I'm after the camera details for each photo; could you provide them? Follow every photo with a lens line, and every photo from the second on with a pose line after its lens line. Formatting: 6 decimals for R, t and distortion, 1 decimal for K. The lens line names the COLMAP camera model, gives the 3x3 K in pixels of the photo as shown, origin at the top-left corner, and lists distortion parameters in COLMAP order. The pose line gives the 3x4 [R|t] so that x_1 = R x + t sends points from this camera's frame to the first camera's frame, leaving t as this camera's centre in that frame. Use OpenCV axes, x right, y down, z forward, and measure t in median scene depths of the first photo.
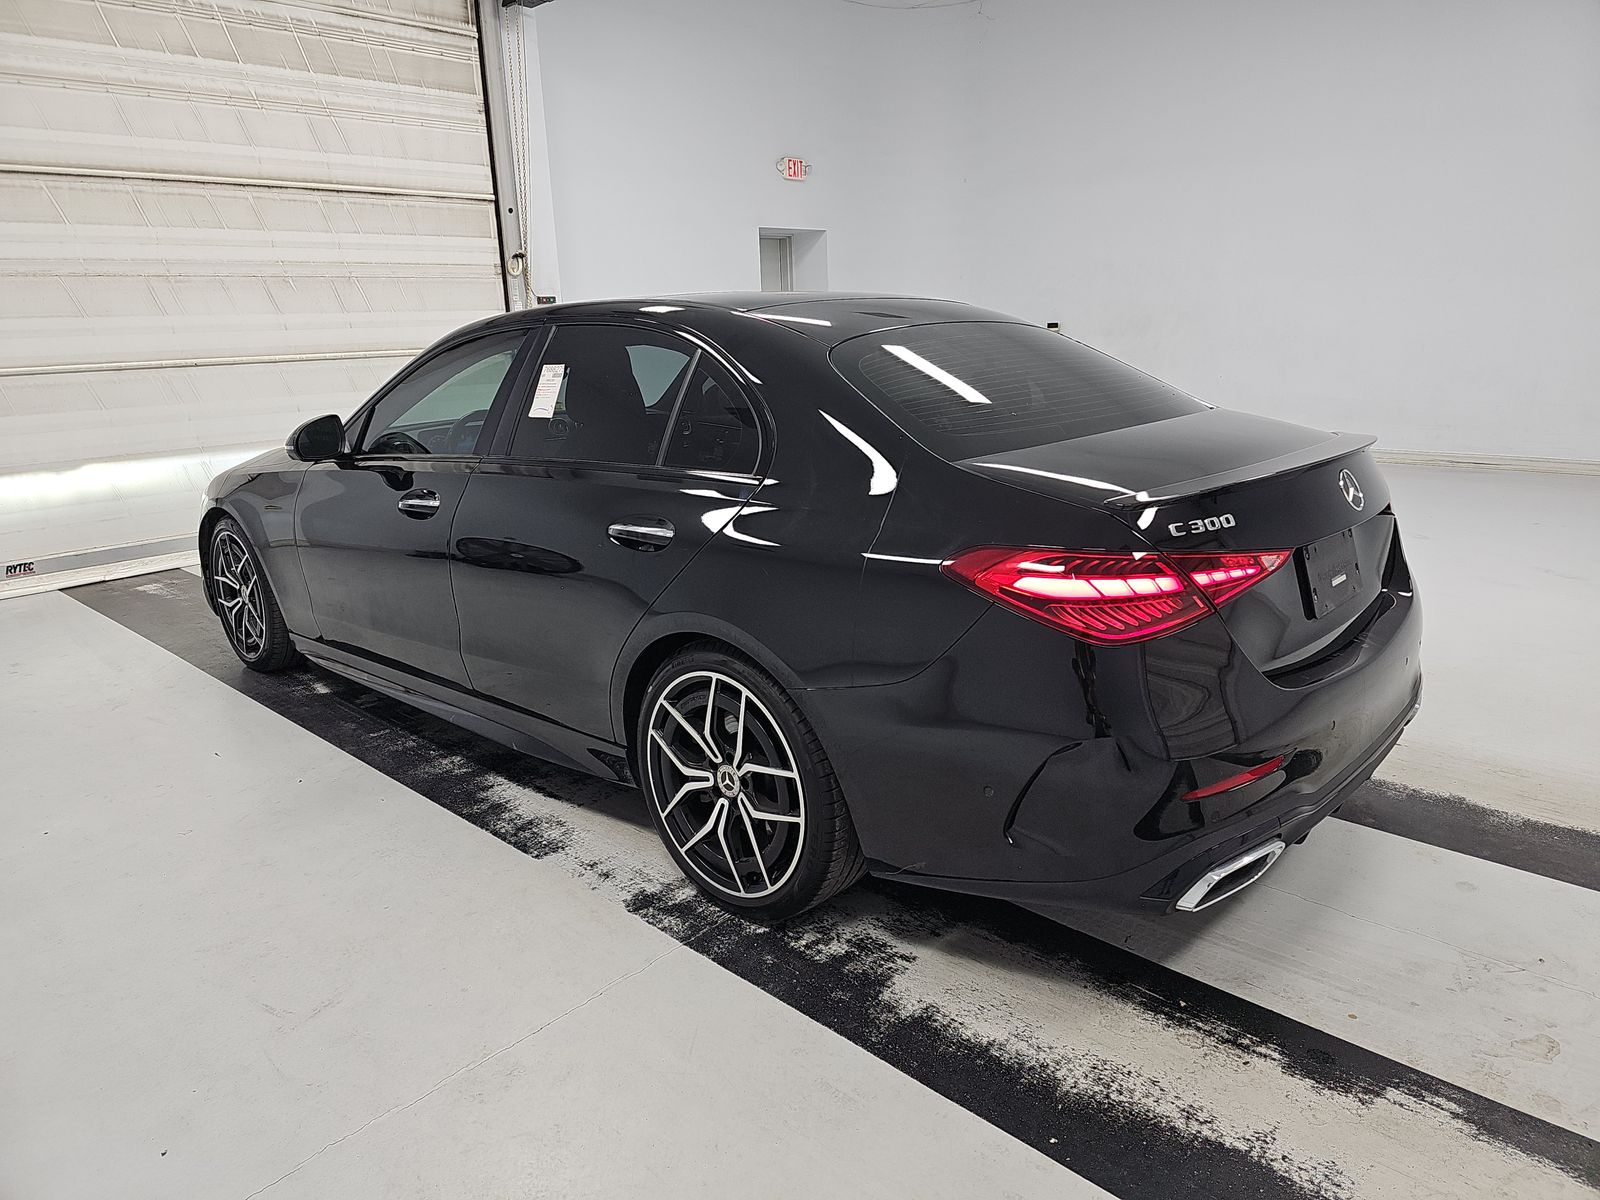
lens RADIAL K [[1051.6, 0, 798.7], [0, 1051.6, 595.8], [0, 0, 1]] dist [0.024370, -0.028328]
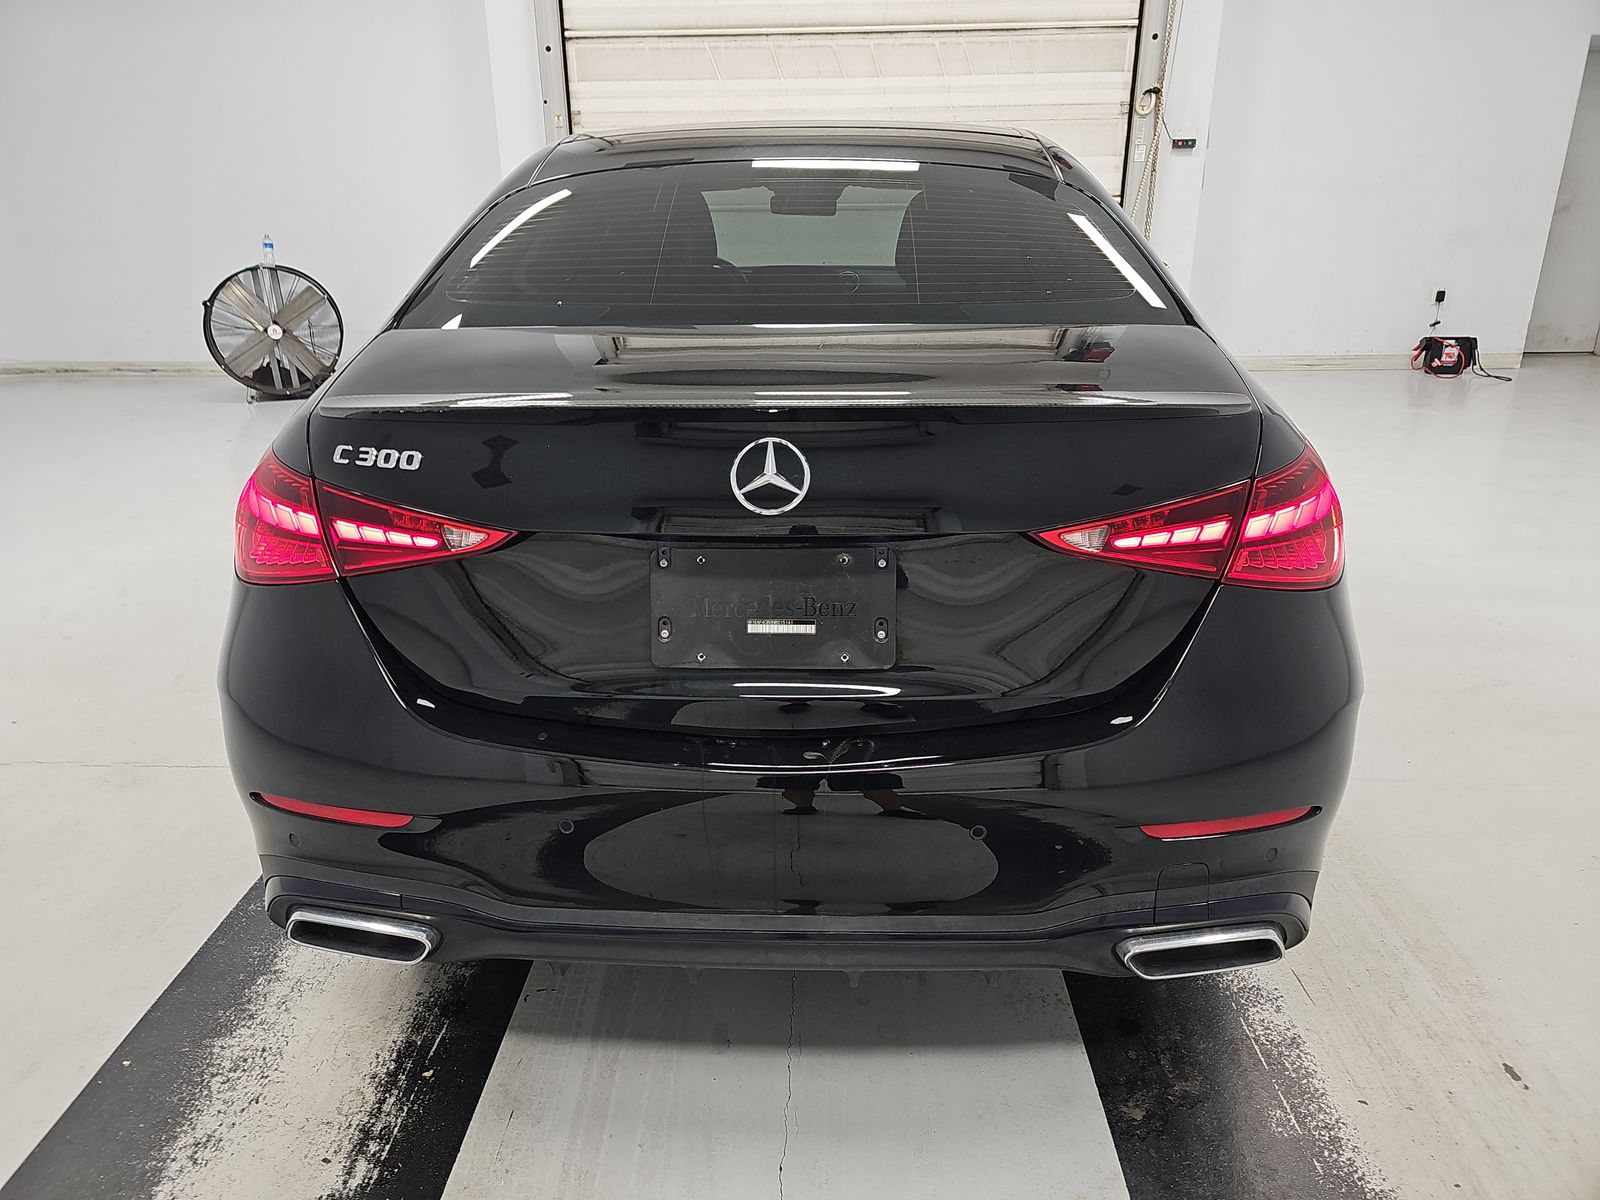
lens RADIAL K [[1051.6, 0, 789.0], [0, 1051.6, 592.7], [0, 0, 1]] dist [0.024370, -0.028328]
pose [[0.654462, 0.288263, -0.698988, 0.338748], [-0.200443, 0.957541, 0.207216, -0.056876], [0.729042, 0.004492, 0.684454, 0.229862]]
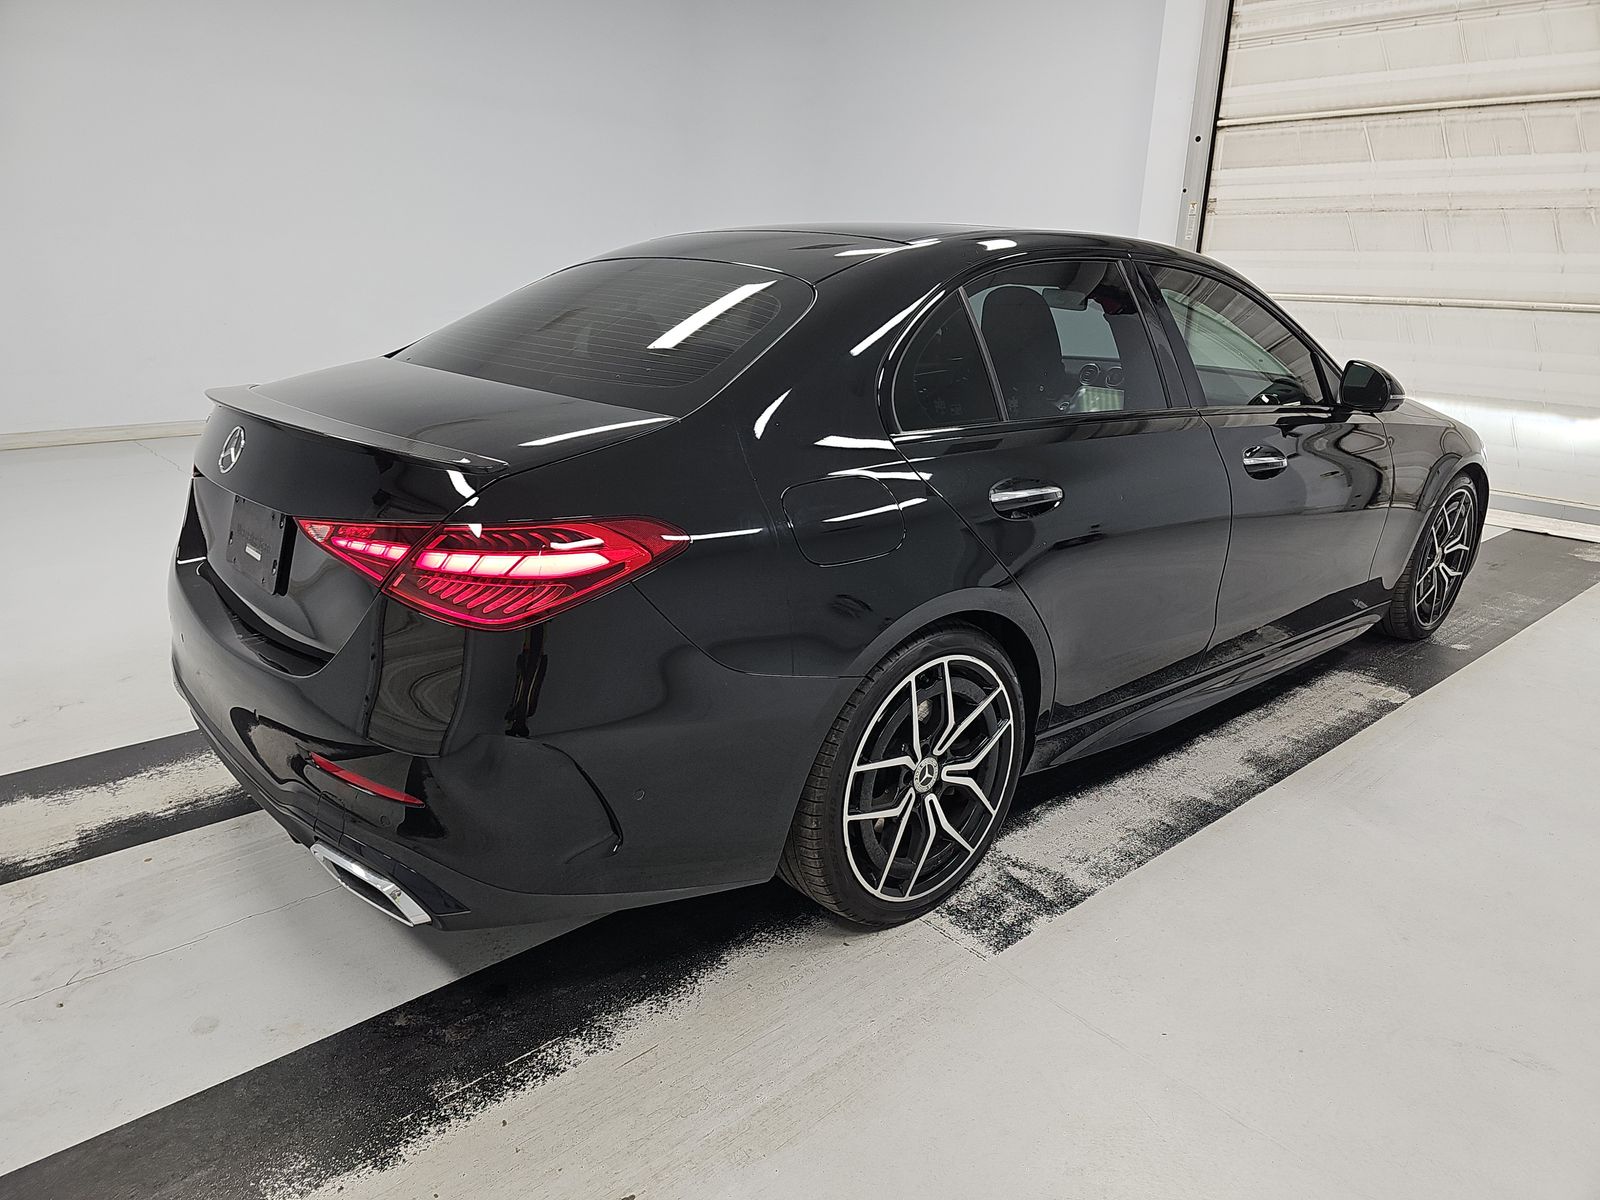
lens RADIAL K [[1051.6, 0, 789.5], [0, 1051.6, 604.5], [0, 0, 1]] dist [0.024370, -0.028328]
pose [[-0.091065, 0.331256, -0.939136, 0.495124], [-0.272279, 0.898838, 0.343444, -0.151652], [0.957899, 0.286983, 0.008341, 0.537747]]
